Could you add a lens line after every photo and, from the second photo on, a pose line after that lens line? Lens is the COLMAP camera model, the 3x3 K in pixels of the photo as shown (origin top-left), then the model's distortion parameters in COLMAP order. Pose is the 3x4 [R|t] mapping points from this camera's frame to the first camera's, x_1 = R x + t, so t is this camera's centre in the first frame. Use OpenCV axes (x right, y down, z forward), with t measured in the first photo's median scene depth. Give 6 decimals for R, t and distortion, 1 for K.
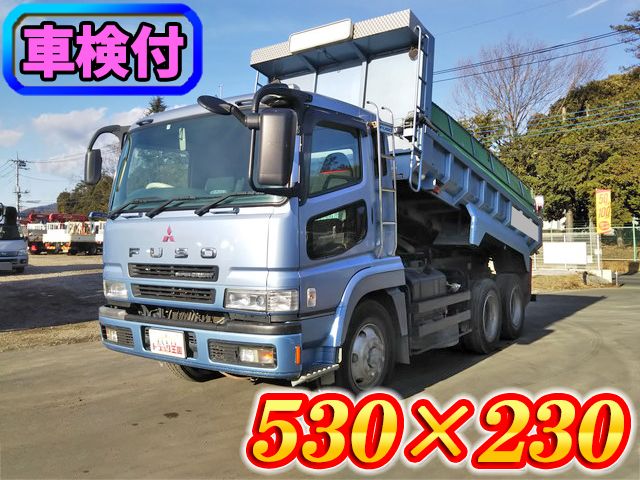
lens RADIAL K [[562.8, 0, 322.5], [0, 562.8, 210.3], [0, 0, 1]] dist [-0.056147, 0.052318]
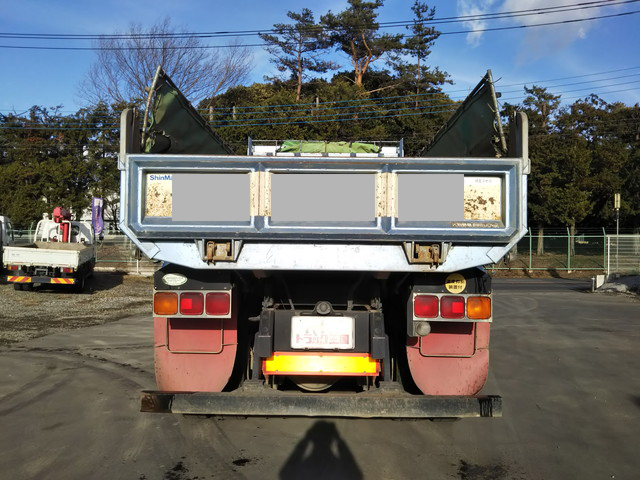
lens RADIAL K [[562.8, 0, 325.8], [0, 562.8, 233.2], [0, 0, 1]] dist [-0.056147, 0.052318]
pose [[0.799385, 0.020138, 0.600481, 0.044110], [-0.043180, 0.998779, 0.023987, 0.027845], [-0.599265, -0.045103, 0.799279, 0.529618]]
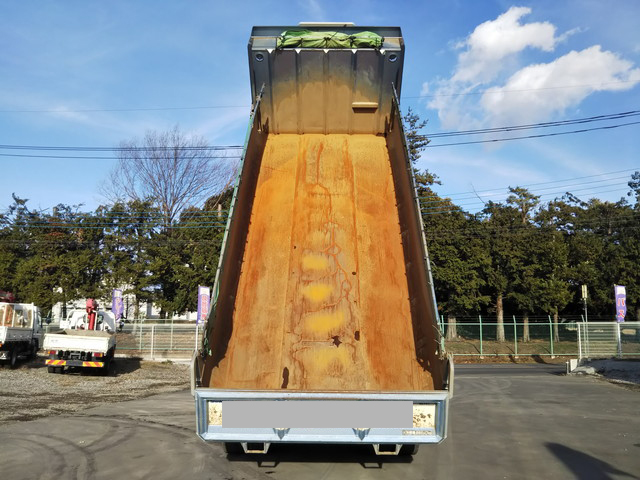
lens RADIAL K [[562.8, 0, 327.1], [0, 562.8, 243.9], [0, 0, 1]] dist [-0.056147, 0.052318]
pose [[0.796893, 0.101237, 0.595577, -0.203306], [-0.041965, 0.992754, -0.112598, 0.012338], [-0.602661, 0.064735, 0.795367, 0.200123]]
